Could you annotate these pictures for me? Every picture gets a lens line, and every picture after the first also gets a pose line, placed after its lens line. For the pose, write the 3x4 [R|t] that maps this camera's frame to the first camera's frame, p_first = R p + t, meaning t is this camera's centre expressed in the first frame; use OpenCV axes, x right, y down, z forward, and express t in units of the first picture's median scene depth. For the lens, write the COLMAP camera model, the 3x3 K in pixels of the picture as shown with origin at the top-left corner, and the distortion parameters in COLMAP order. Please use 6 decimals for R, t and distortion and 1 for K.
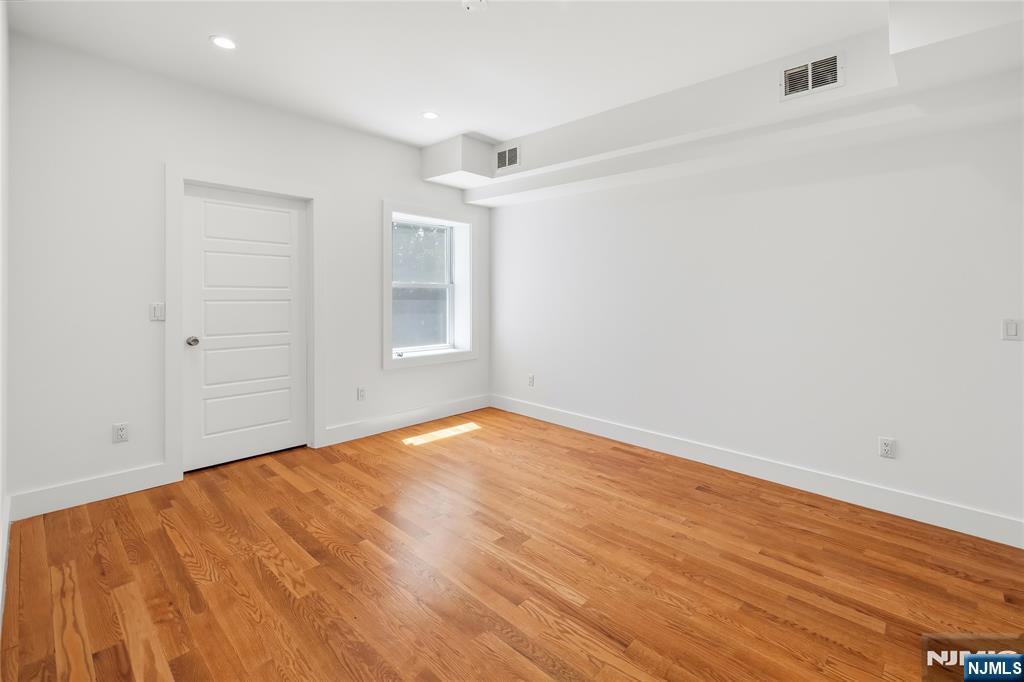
lens RADIAL K [[443.8, 0, 516.0], [0, 443.8, 341.2], [0, 0, 1]] dist [0.002751, 0.000052]
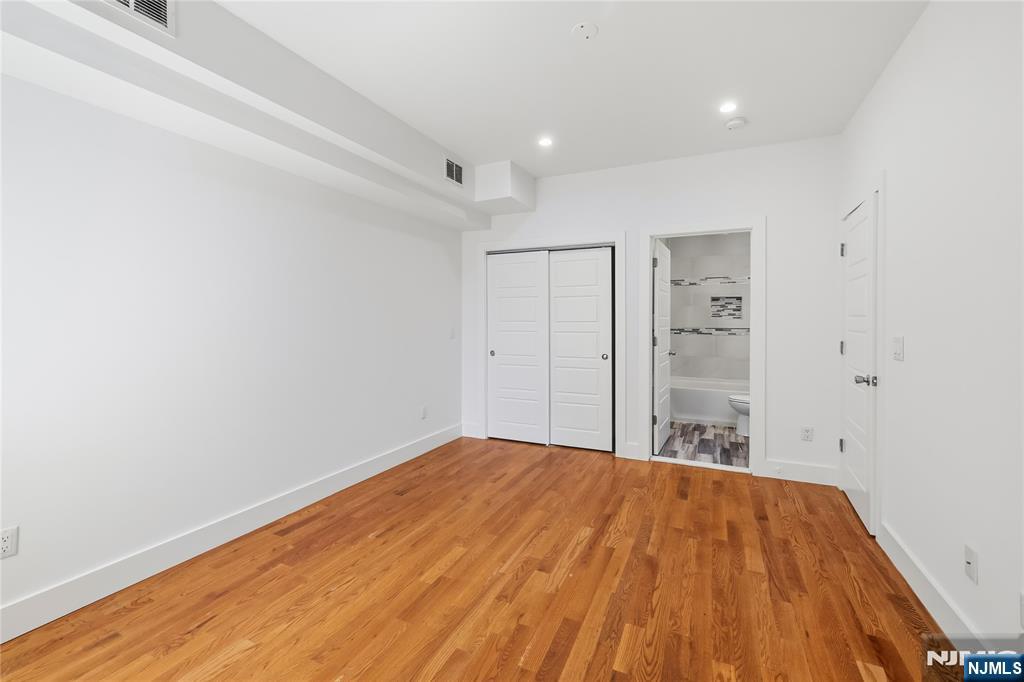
lens RADIAL K [[443.8, 0, 516.2], [0, 443.8, 333.3], [0, 0, 1]] dist [0.002751, 0.000052]
pose [[-0.318322, -0.042213, 0.947042, -1.110649], [0.097679, 0.992230, 0.077060, -0.206689], [-0.942937, 0.117036, -0.311725, 1.522437]]
